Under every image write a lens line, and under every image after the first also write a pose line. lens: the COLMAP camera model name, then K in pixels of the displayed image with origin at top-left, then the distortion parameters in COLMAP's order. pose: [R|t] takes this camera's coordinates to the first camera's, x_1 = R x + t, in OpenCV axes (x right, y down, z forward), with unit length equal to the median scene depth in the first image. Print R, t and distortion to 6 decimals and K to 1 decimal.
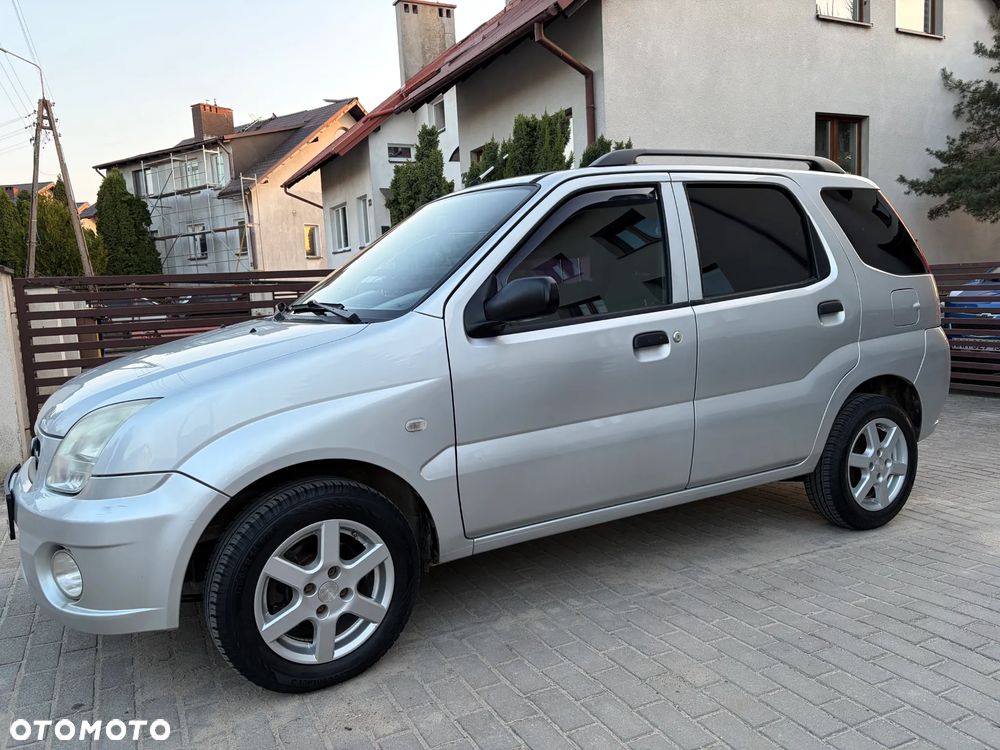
lens RADIAL K [[758.7, 0, 503.1], [0, 758.7, 374.1], [0, 0, 1]] dist [0.063273, -0.070471]
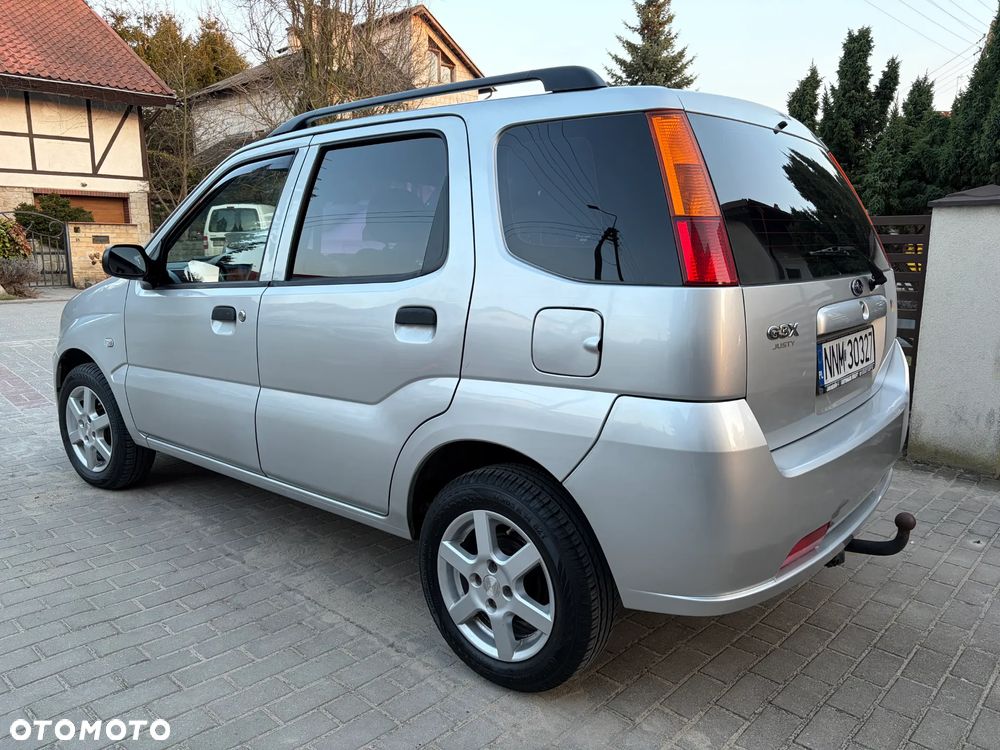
lens RADIAL K [[762.0, 0, 505.4], [0, 762.0, 381.2], [0, 0, 1]] dist [0.051577, -0.051478]
pose [[0.353752, 0.220752, -0.908916, 1.048497], [-0.131208, 0.973853, 0.185457, -0.162003], [0.926091, 0.053651, 0.373467, 0.798944]]
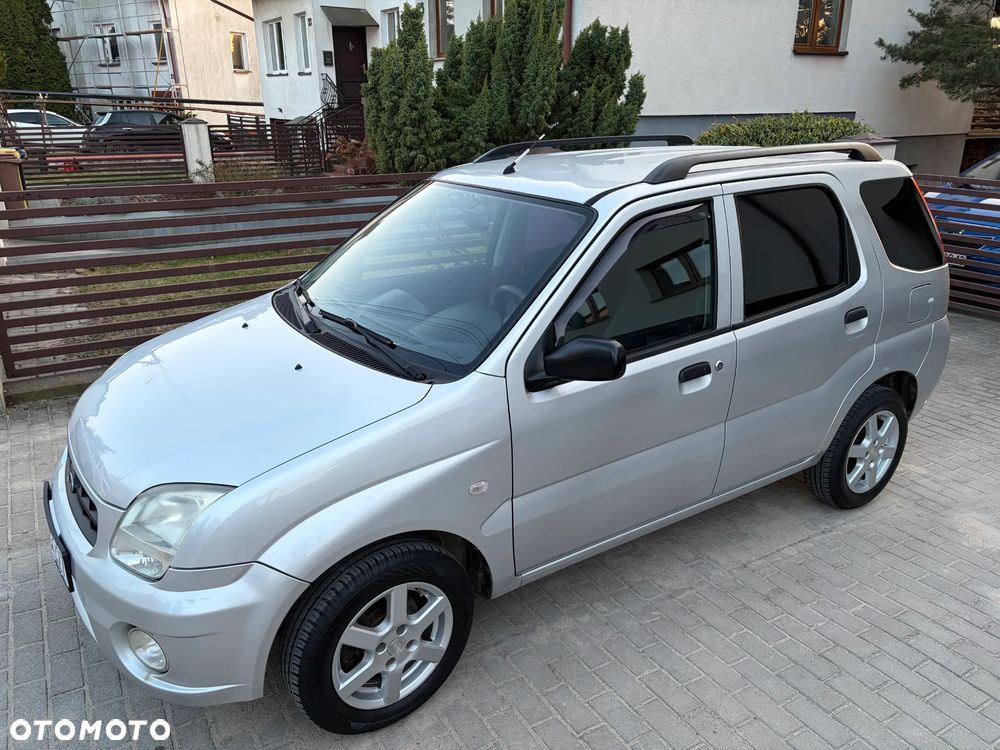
lens RADIAL K [[758.5, 0, 503.6], [0, 758.5, 378.6], [0, 0, 1]] dist [0.061222, -0.064507]
pose [[0.995953, 0.019377, 0.087766, -0.119655], [-0.039111, 0.972618, 0.229096, -0.211962], [-0.080924, -0.231601, 0.969439, 0.035589]]
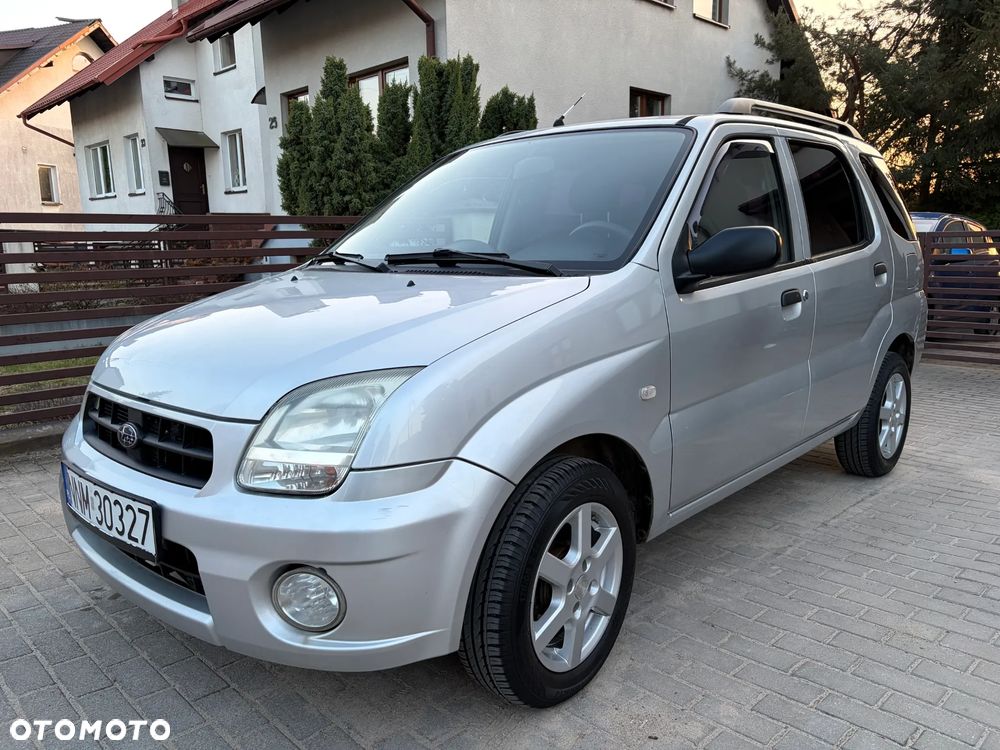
lens RADIAL K [[758.5, 0, 503.6], [0, 758.5, 378.6], [0, 0, 1]] dist [0.061222, -0.064507]
pose [[0.951889, -0.025044, 0.305419, -0.376505], [0.008584, 0.998443, 0.055117, 0.000729], [-0.306324, -0.049844, 0.950622, 0.144196]]
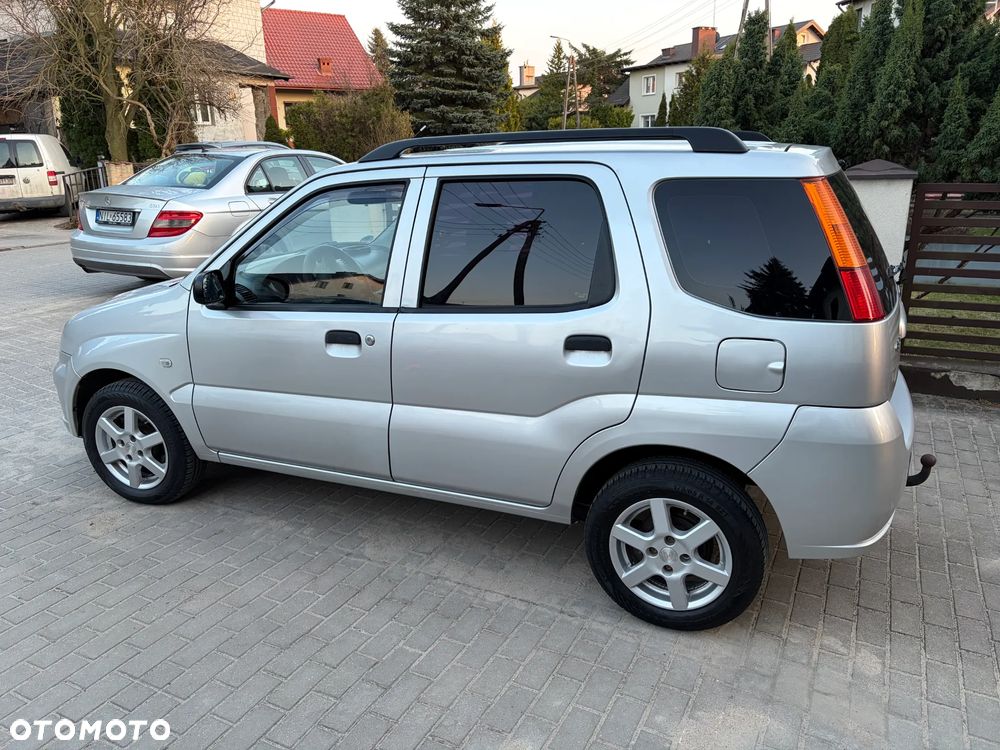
lens RADIAL K [[762.0, 0, 505.4], [0, 762.0, 381.2], [0, 0, 1]] dist [0.051577, -0.051478]
pose [[0.596148, 0.269435, -0.756315, 0.956990], [-0.105128, 0.960094, 0.259166, -0.238695], [0.795962, -0.074992, 0.600683, 0.437527]]
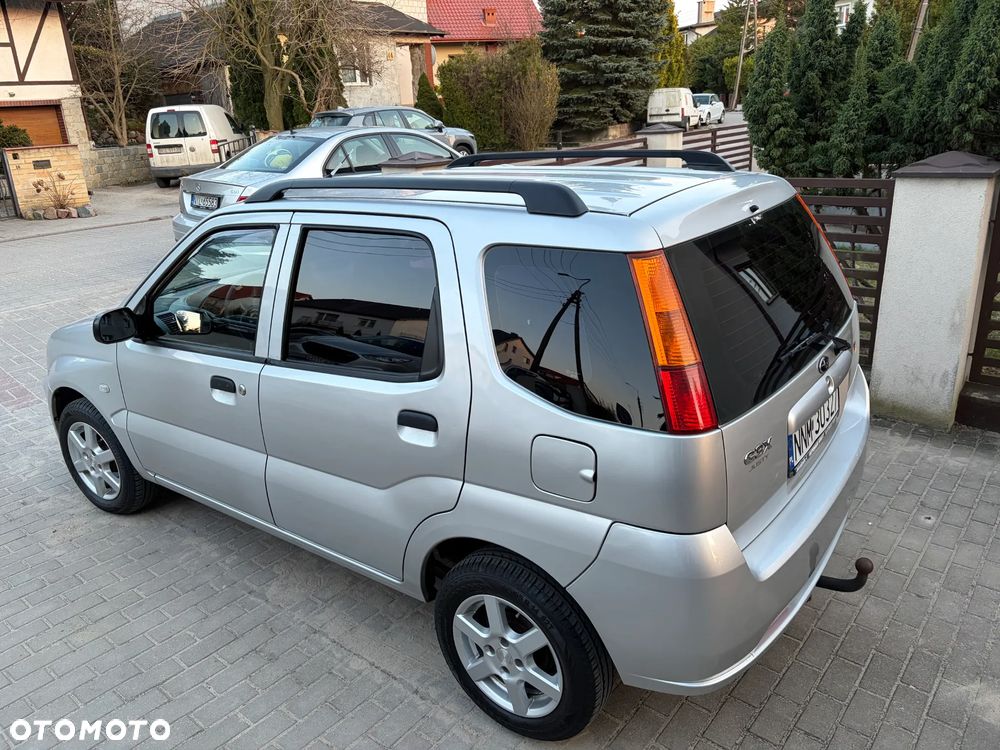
lens RADIAL K [[758.5, 0, 503.6], [0, 758.5, 378.6], [0, 0, 1]] dist [0.061222, -0.064507]
pose [[0.405231, 0.341447, -0.848058, 1.022965], [-0.078752, 0.937225, 0.339718, -0.363506], [0.910816, -0.070878, 0.406682, 0.761277]]
